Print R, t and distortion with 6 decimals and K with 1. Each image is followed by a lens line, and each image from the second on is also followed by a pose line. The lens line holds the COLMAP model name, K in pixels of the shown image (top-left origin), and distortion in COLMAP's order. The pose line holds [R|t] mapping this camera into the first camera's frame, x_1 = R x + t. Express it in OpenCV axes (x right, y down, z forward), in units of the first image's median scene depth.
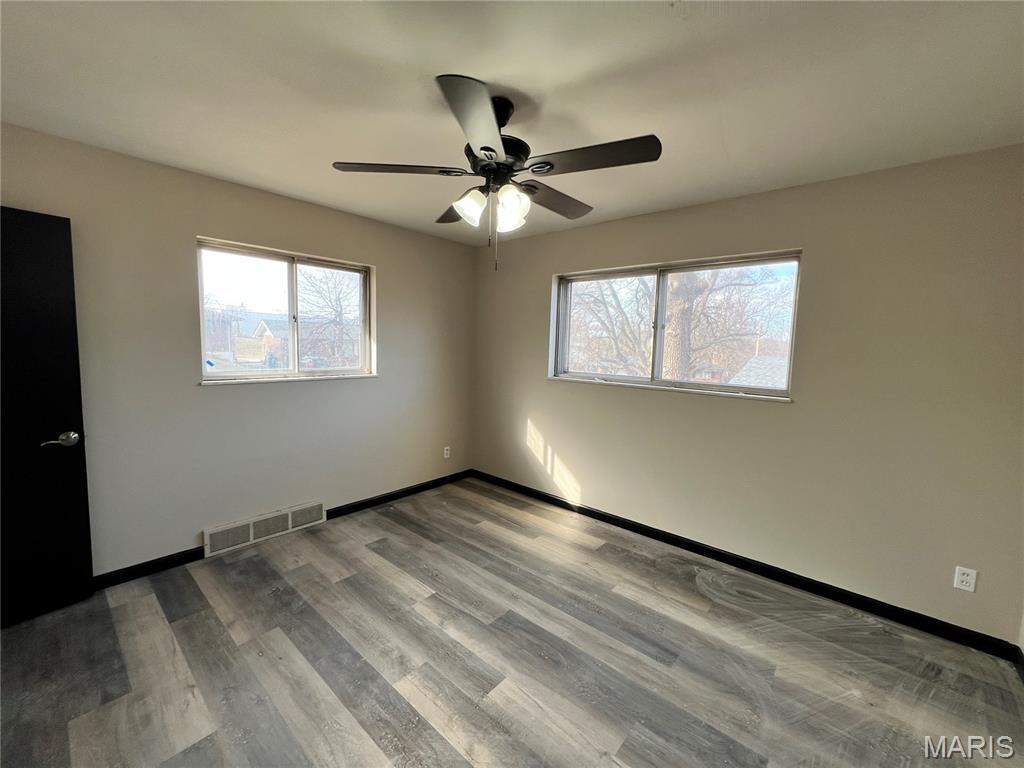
lens RADIAL K [[409.5, 0, 511.2], [0, 409.5, 381.4], [0, 0, 1]] dist [-0.000879, 0.000233]
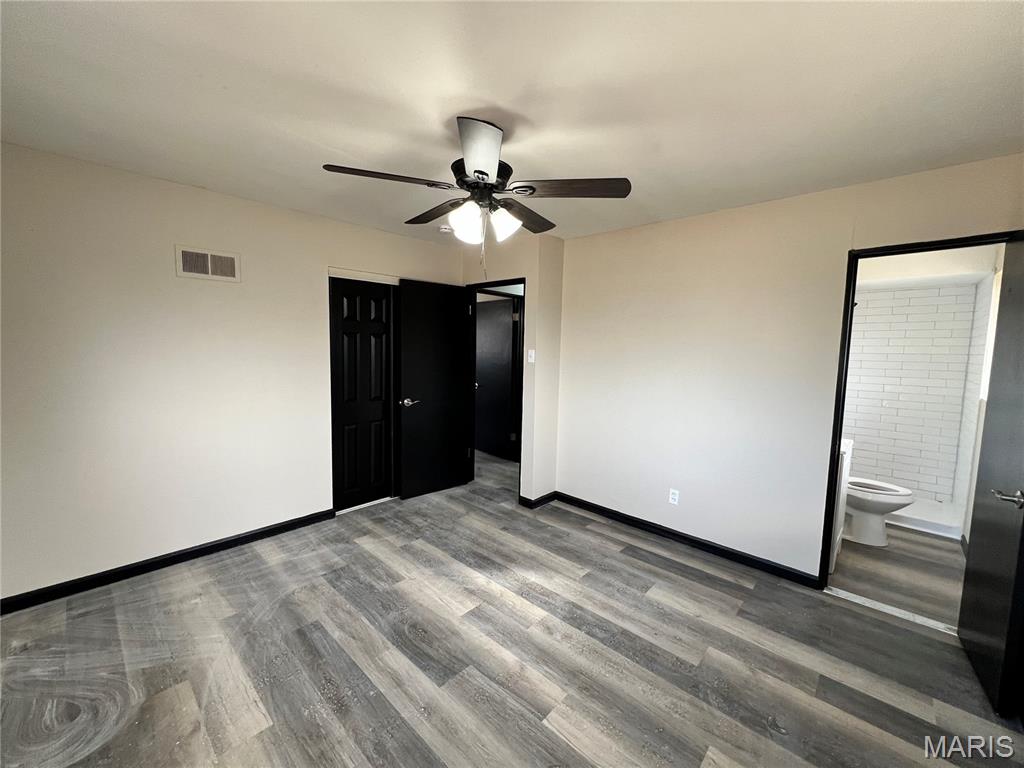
lens RADIAL K [[409.5, 0, 511.2], [0, 409.5, 381.4], [0, 0, 1]] dist [-0.000879, 0.000233]
pose [[-0.998292, -0.051573, 0.027455, -0.146694], [-0.045889, 0.982978, 0.177902, -0.183825], [-0.036163, 0.176339, -0.983665, 1.873762]]
